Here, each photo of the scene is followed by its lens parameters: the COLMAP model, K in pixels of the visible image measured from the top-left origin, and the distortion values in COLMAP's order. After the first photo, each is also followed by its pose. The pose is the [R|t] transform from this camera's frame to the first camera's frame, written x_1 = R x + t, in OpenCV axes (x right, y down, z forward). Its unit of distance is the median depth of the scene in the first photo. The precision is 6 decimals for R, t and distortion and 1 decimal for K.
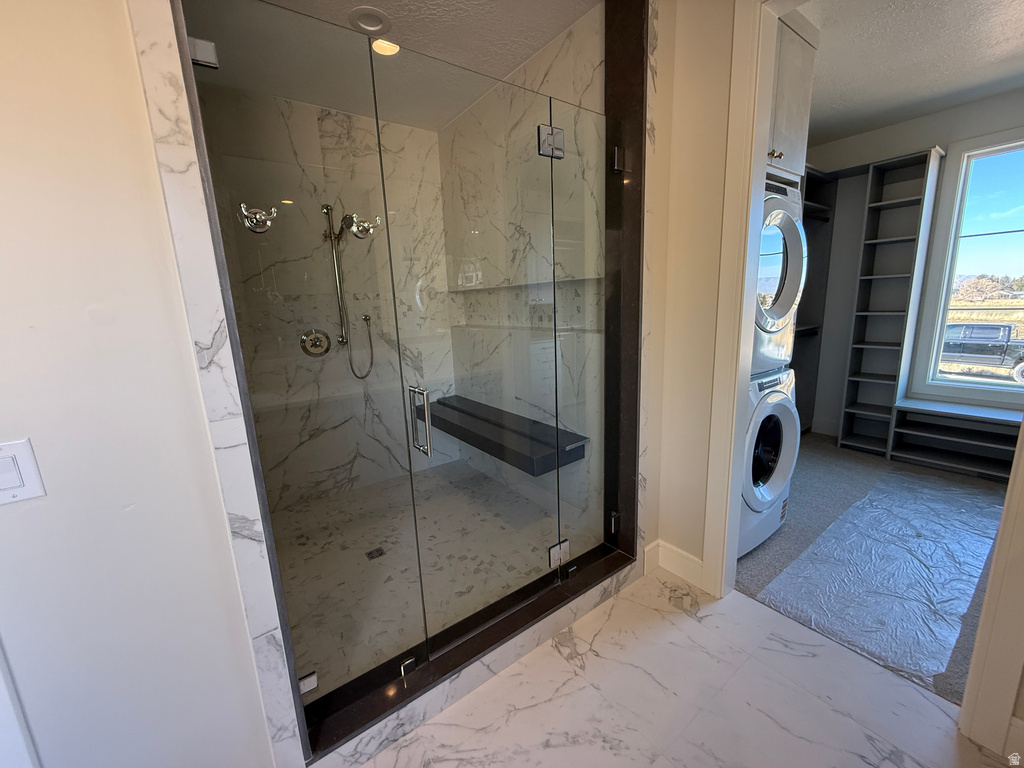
lens RADIAL K [[405.4, 0, 512.0], [0, 405.4, 383.6], [0, 0, 1]] dist [-0.000002, -0.000172]
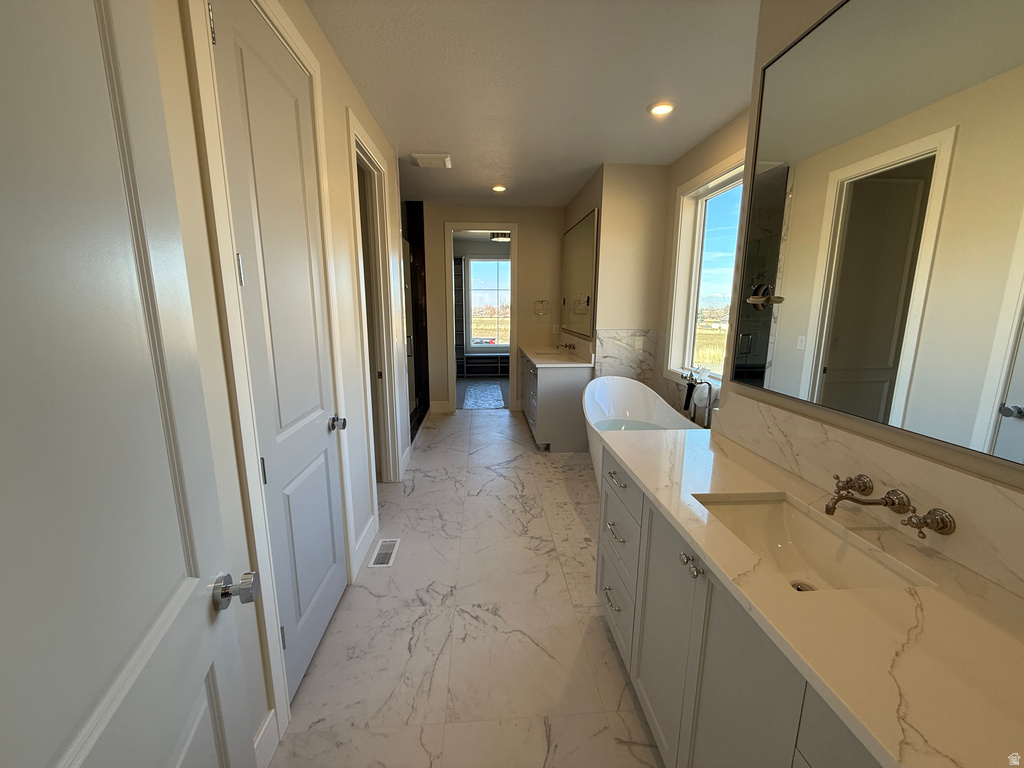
lens RADIAL K [[405.4, 0, 506.3], [0, 405.4, 381.7], [0, 0, 1]] dist [-0.000002, -0.000172]
pose [[0.539786, -0.122423, 0.832853, -1.069050], [0.141443, 0.988493, 0.053629, 0.125427], [-0.829834, 0.088854, 0.550891, -0.595029]]
